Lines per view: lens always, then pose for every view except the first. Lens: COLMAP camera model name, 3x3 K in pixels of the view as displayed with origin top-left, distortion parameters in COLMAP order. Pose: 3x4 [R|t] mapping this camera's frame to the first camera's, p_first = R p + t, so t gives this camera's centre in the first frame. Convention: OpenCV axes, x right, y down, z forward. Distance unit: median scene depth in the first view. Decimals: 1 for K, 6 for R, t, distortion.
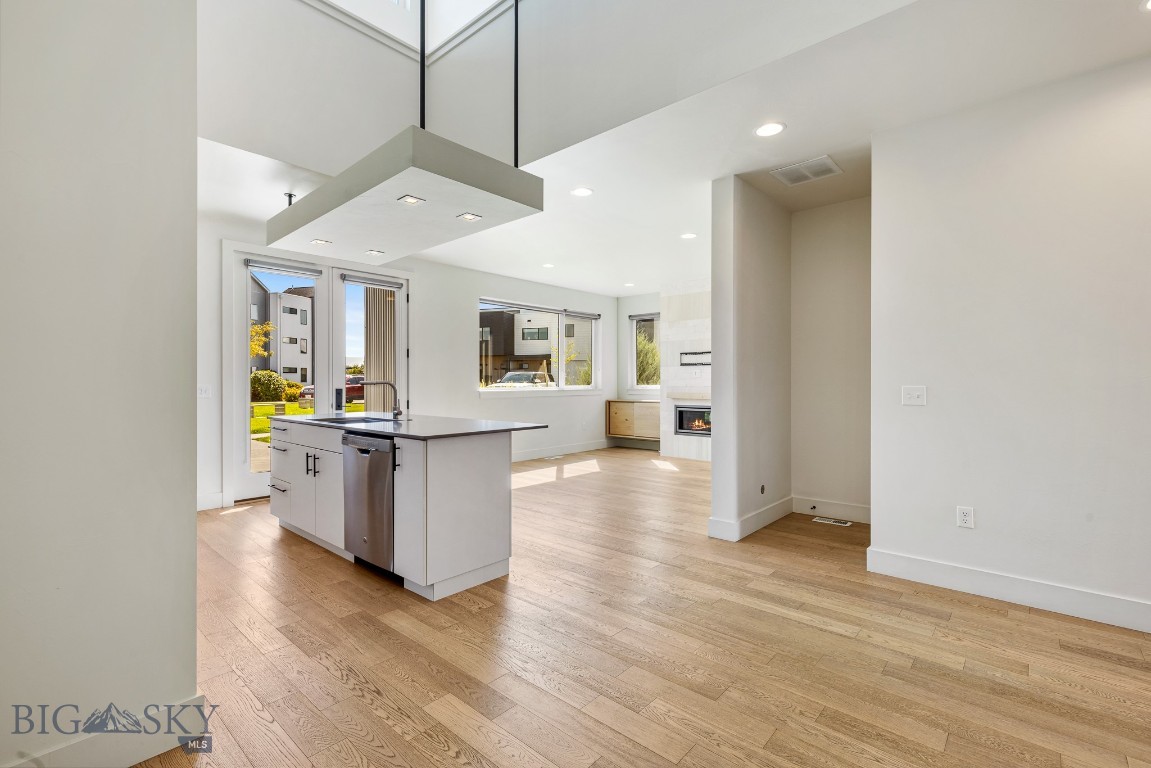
lens RADIAL K [[514.7, 0, 584.6], [0, 514.7, 385.2], [0, 0, 1]] dist [0.008925, -0.002583]
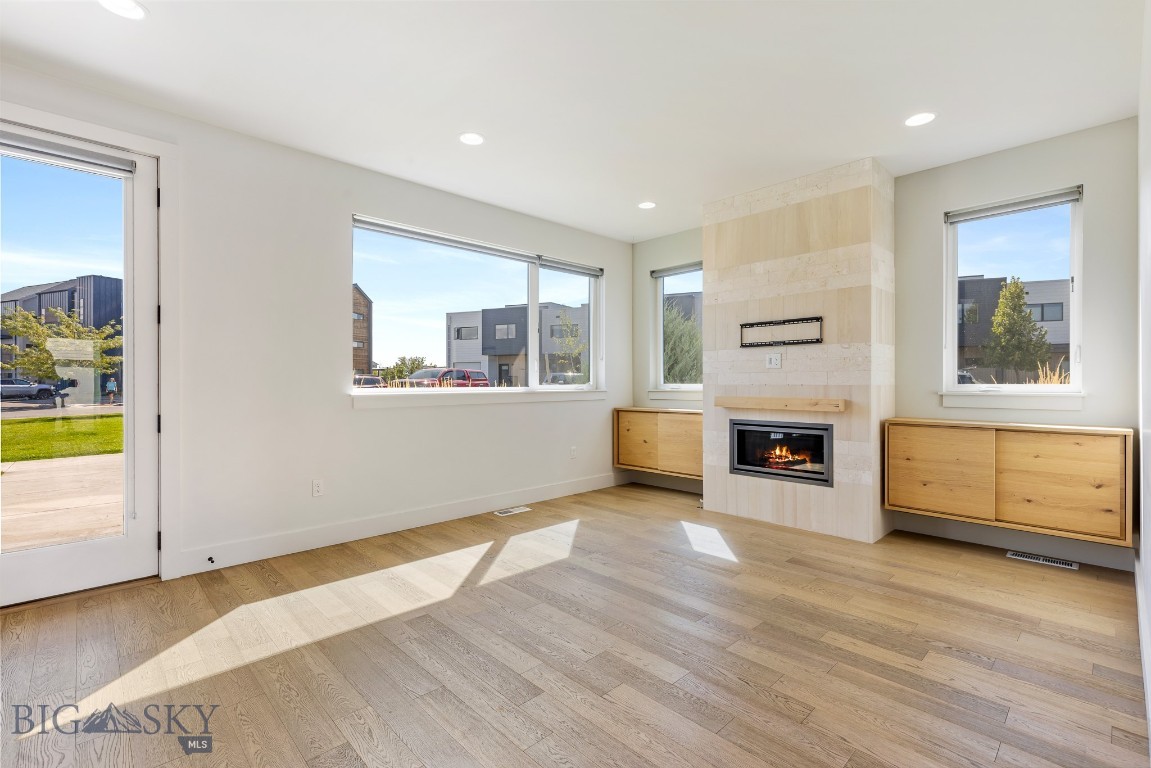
lens RADIAL K [[514.7, 0, 578.6], [0, 514.7, 383.3], [0, 0, 1]] dist [0.008925, -0.002583]
pose [[0.996300, -0.001862, -0.085921, 0.055686], [0.001386, 0.999983, -0.005598, 0.002627], [0.085930, 0.005458, 0.996286, 0.397251]]
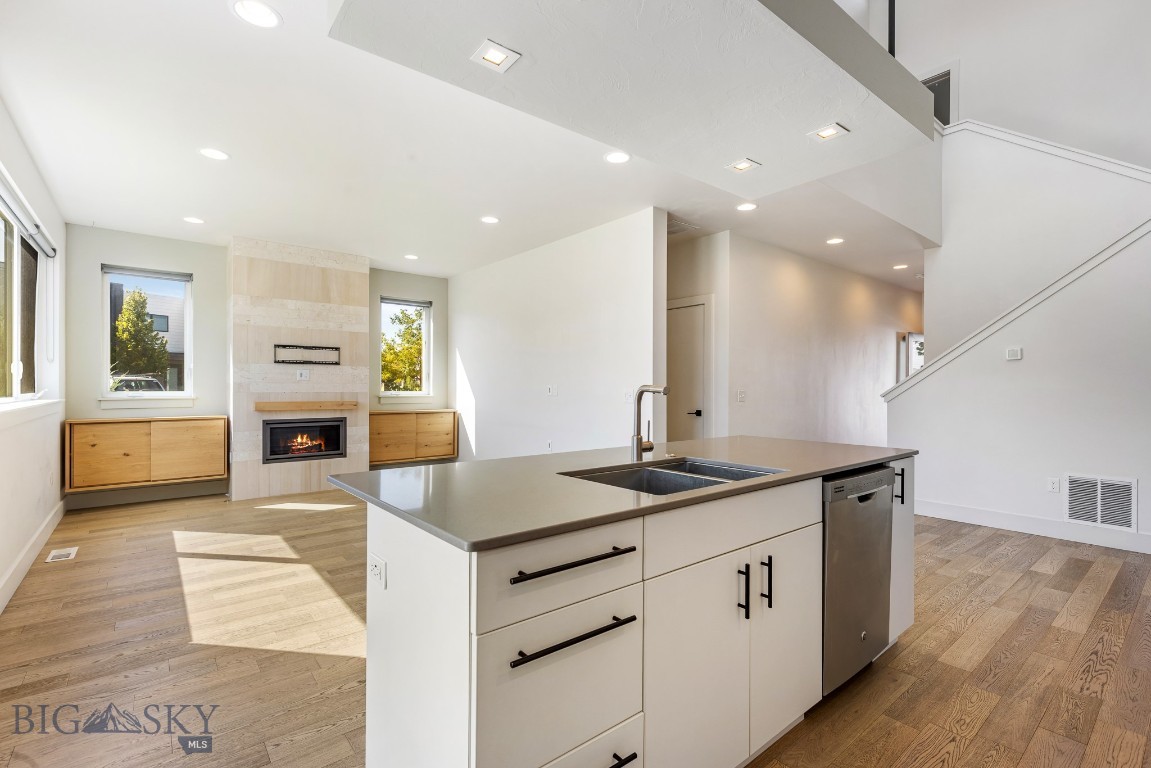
lens RADIAL K [[514.7, 0, 575.3], [0, 514.7, 387.9], [0, 0, 1]] dist [0.008925, -0.002583]
pose [[0.168998, -0.001394, 0.985615, -0.389768], [0.002838, 0.999996, 0.000927, -0.003282], [-0.985612, 0.002640, 0.169001, 0.434397]]
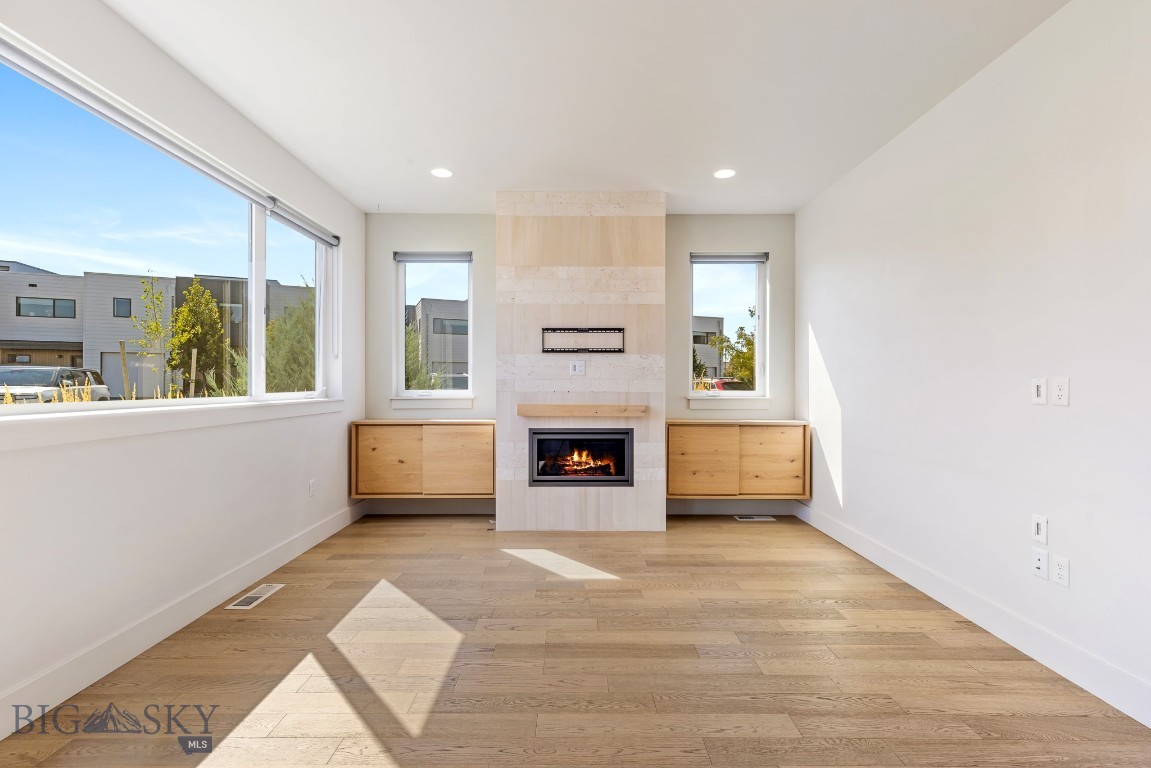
lens RADIAL K [[514.7, 0, 579.5], [0, 514.7, 383.3], [0, 0, 1]] dist [0.008925, -0.002583]
pose [[0.754145, 0.002217, 0.656705, -0.114053], [0.003005, 0.999972, -0.006827, -0.002905], [-0.656702, 0.007121, 0.754117, 0.526238]]
